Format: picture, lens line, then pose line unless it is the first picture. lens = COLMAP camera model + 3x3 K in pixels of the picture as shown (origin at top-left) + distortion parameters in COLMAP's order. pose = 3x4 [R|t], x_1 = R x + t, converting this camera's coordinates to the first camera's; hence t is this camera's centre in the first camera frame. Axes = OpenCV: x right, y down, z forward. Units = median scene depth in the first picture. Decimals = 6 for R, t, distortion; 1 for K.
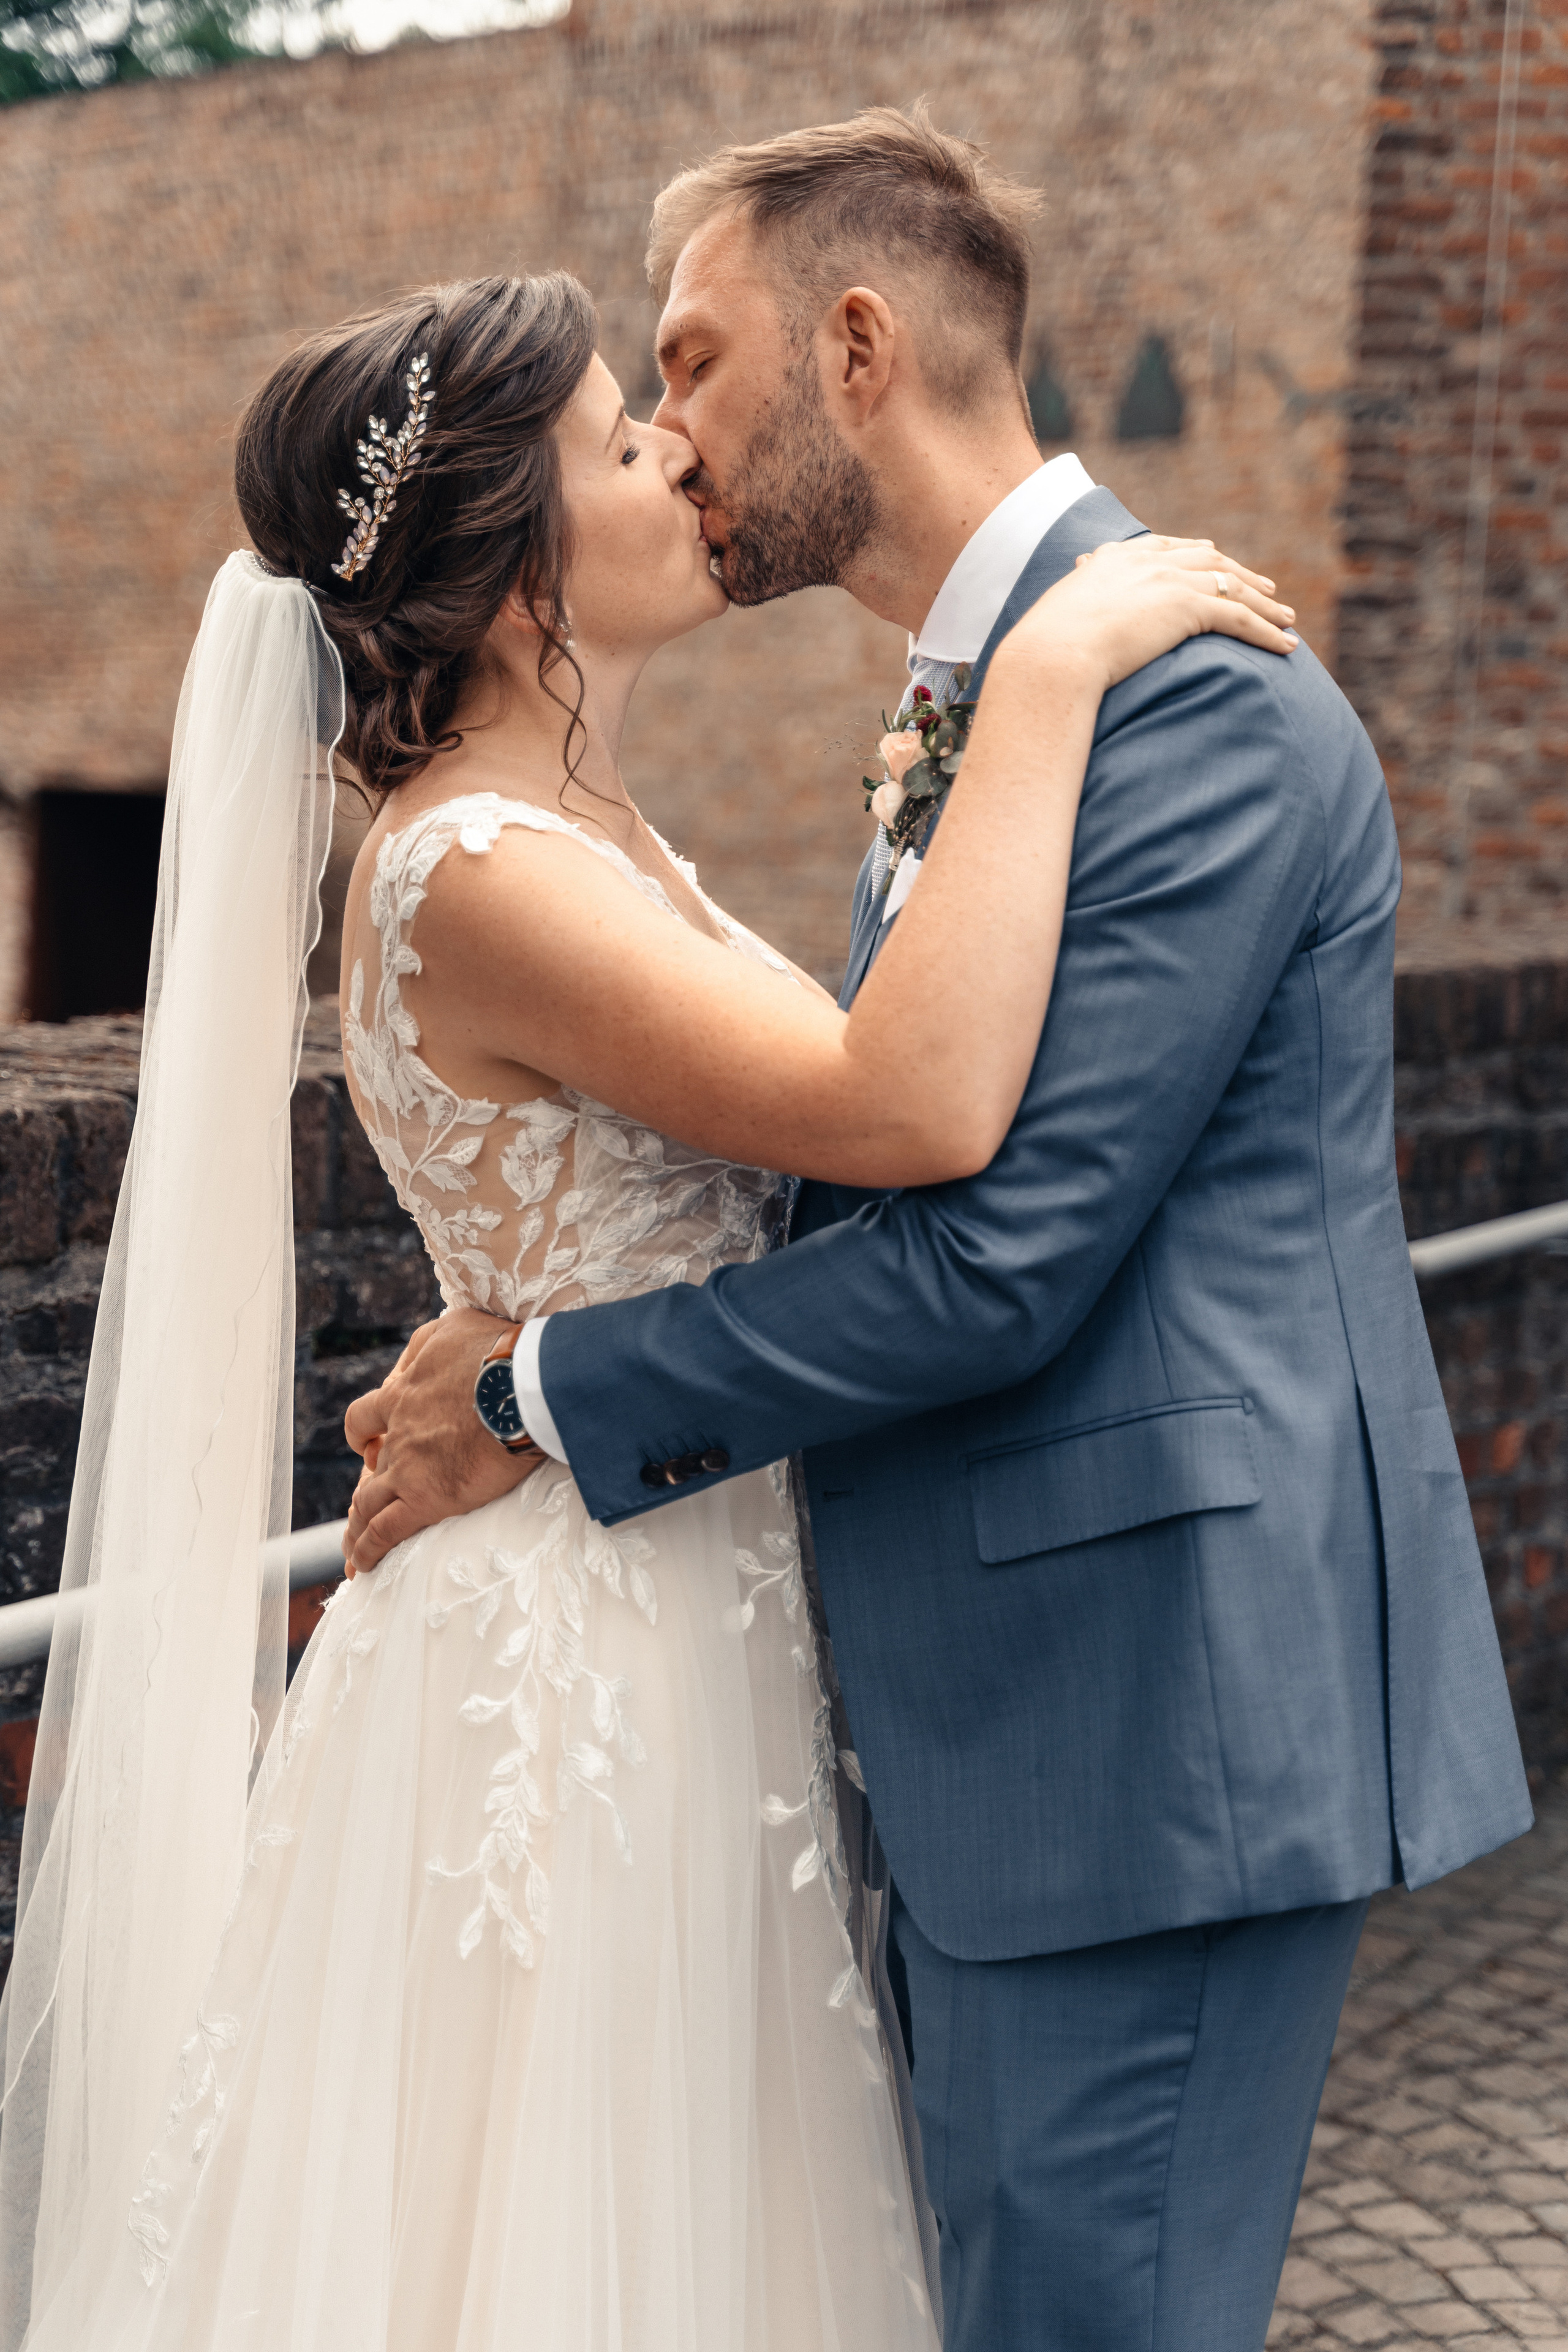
lens RADIAL K [[4224.4, 0, 732.9], [0, 4224.4, 1179.0], [0, 0, 1]] dist [0.027555, -0.159873]
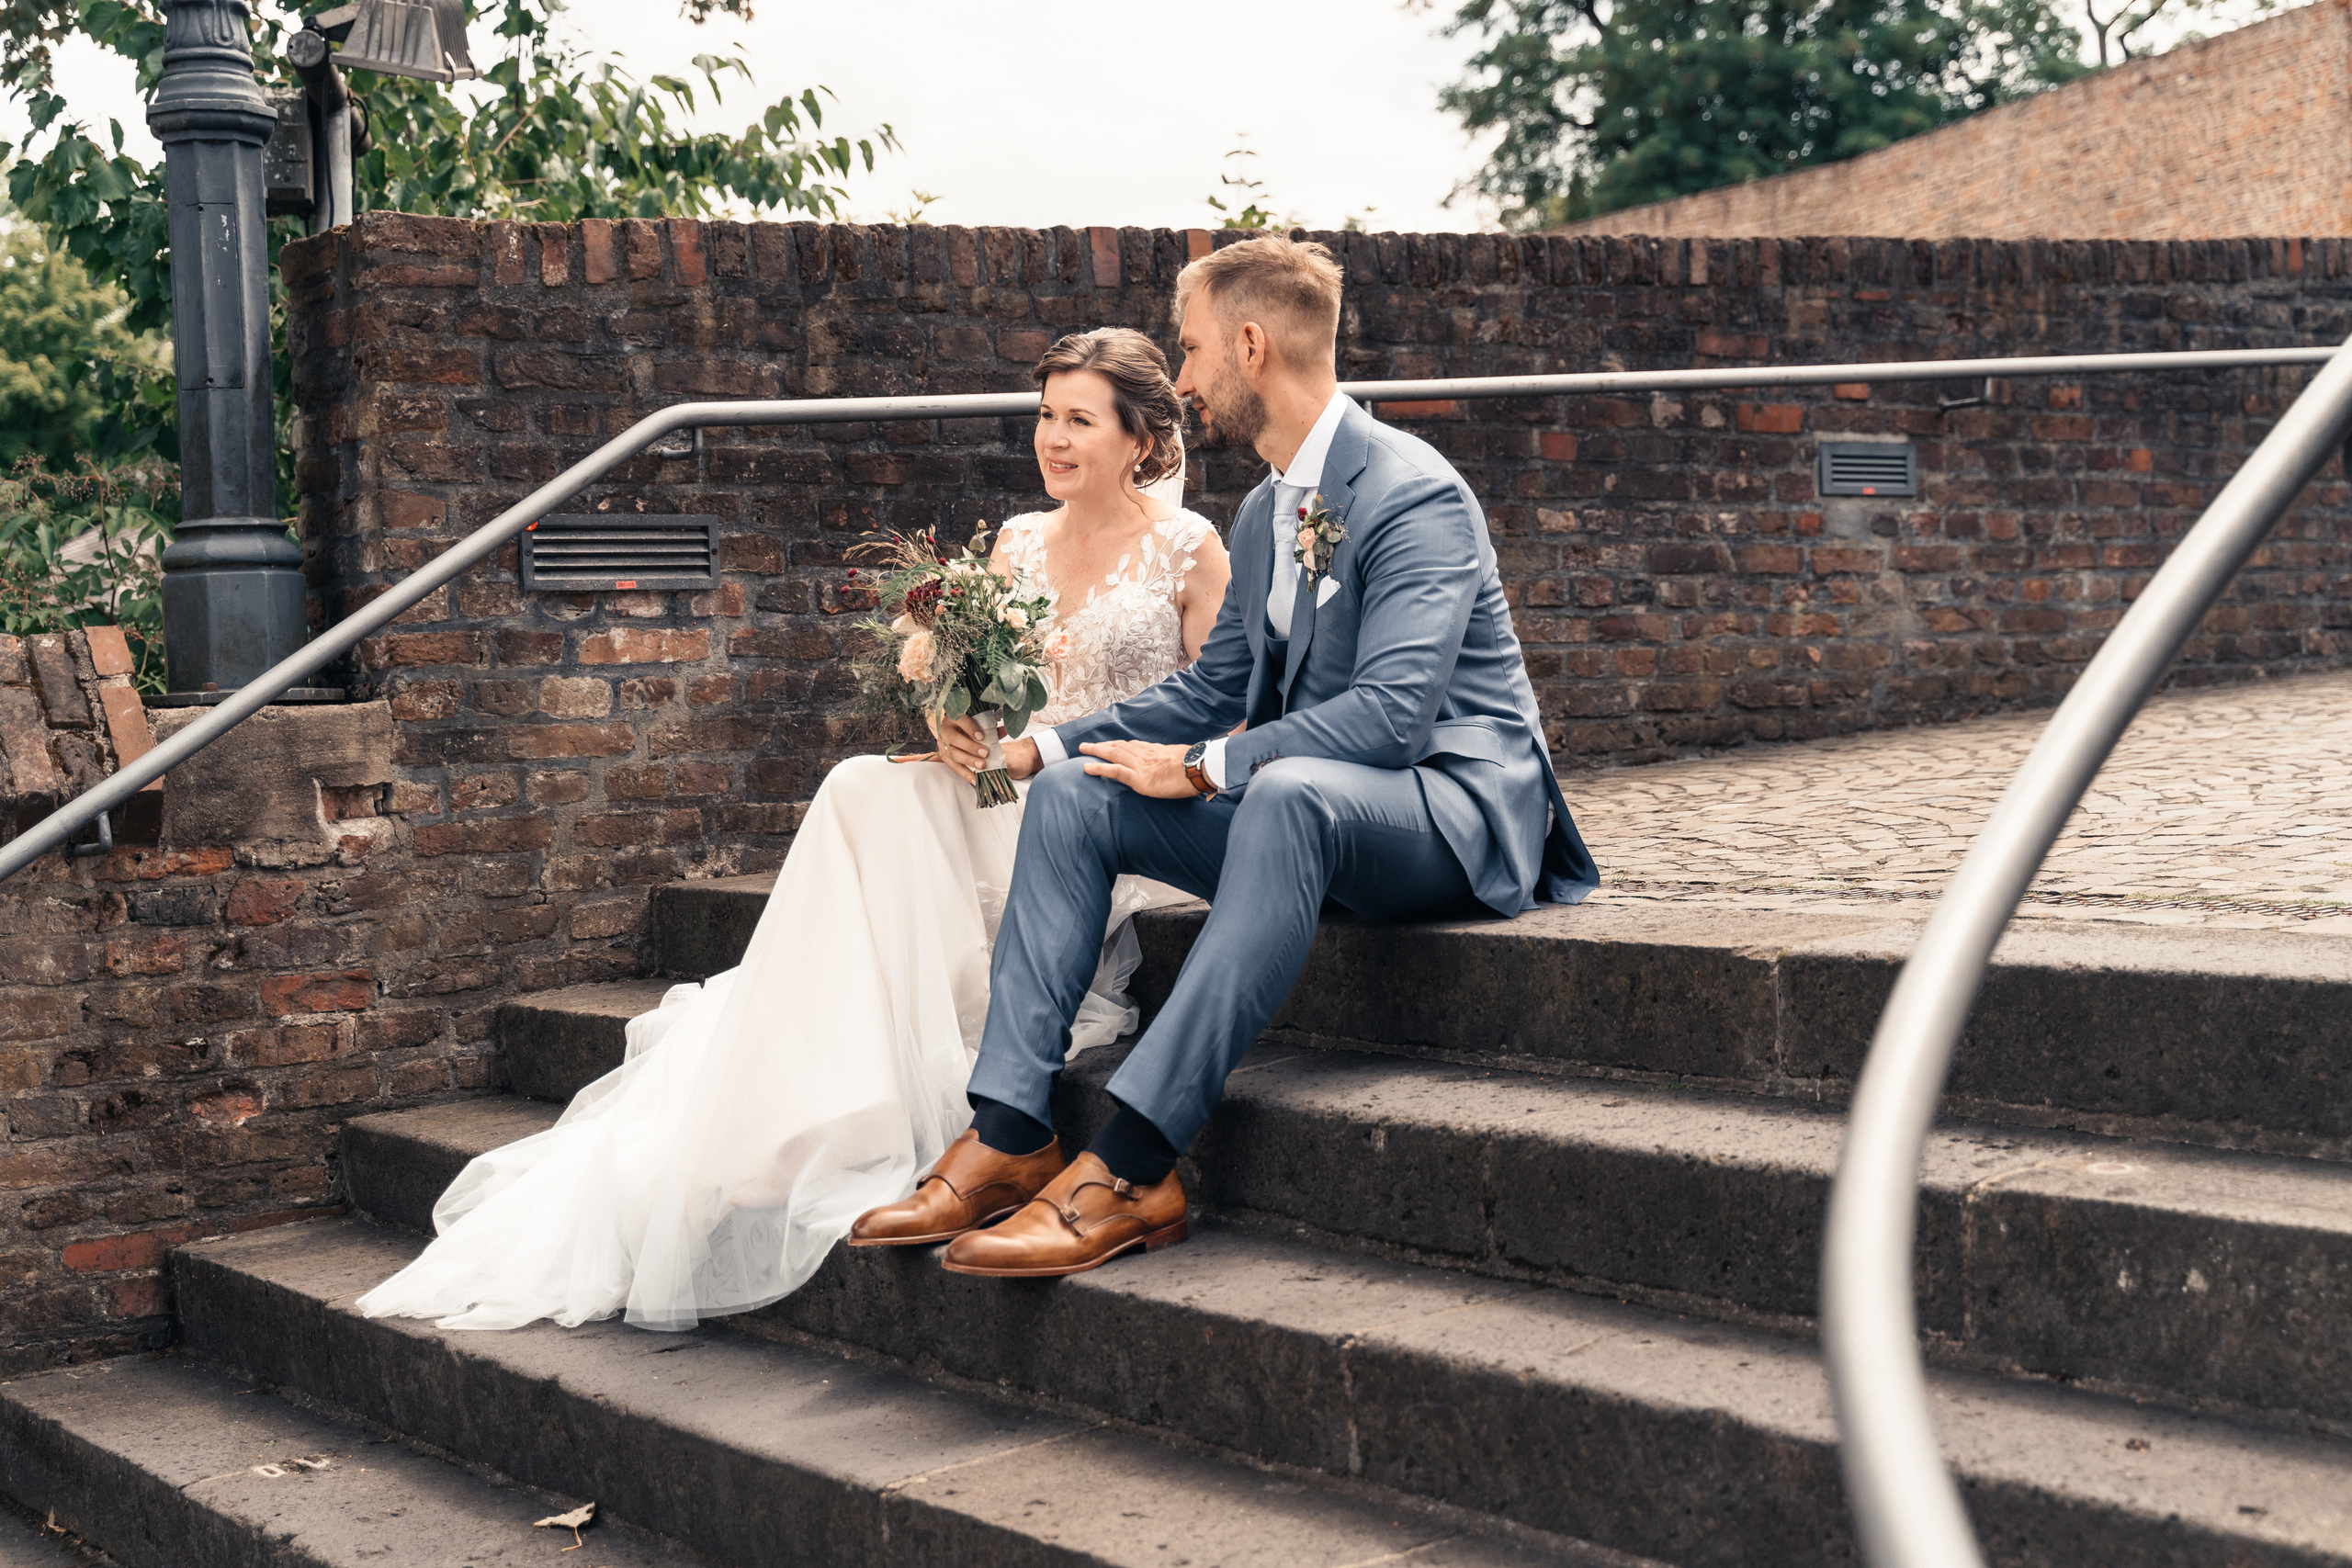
lens RADIAL K [[2962.0, 0, 1176.0], [0, 2962.0, 784.0], [0, 0, 1]] dist [0.004016, -0.011756]
pose [[0.913194, -0.082838, -0.399017, -0.037563], [0.065104, 0.996202, -0.057820, 0.158173], [0.402291, 0.026823, 0.915119, -0.534955]]
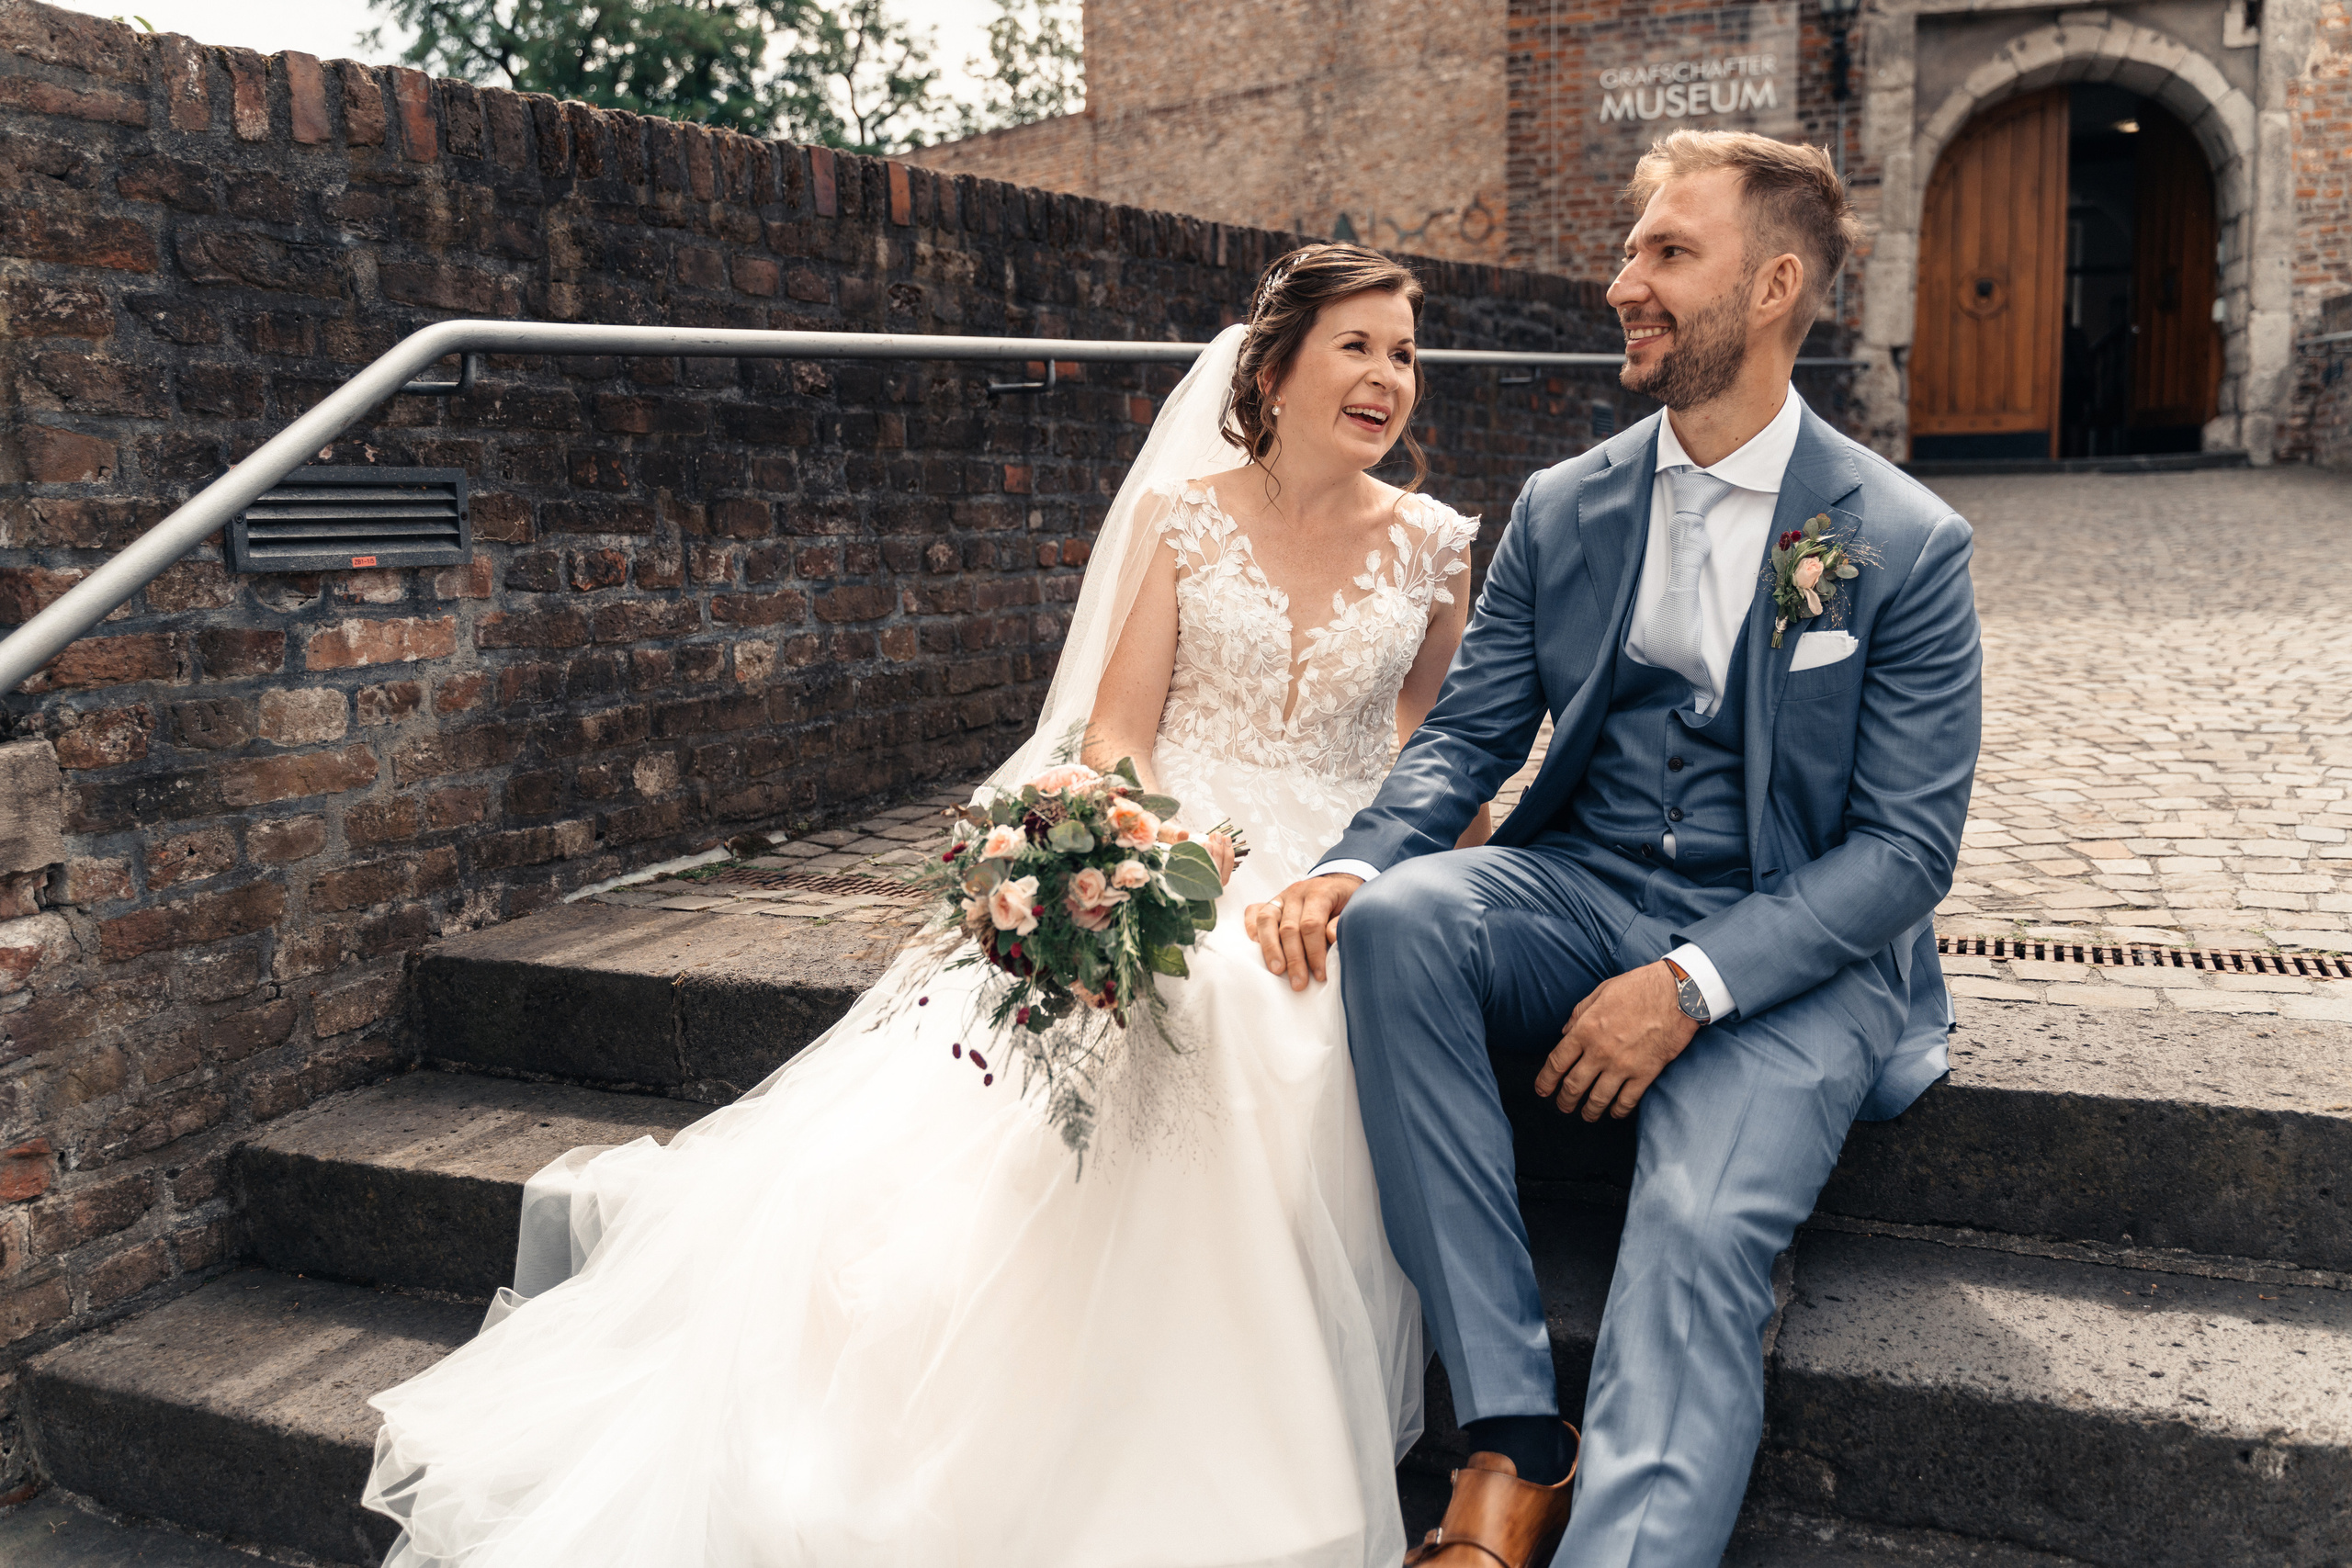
lens RADIAL K [[1911.3, 0, 1179.2], [0, 1911.3, 781.7], [0, 0, 1]] dist [-0.000379, -0.005852]
pose [[0.992640, -0.098028, 0.071104, -0.228252], [0.093151, 0.993262, 0.068940, 0.112333], [-0.077383, -0.061809, 0.995084, -0.372460]]
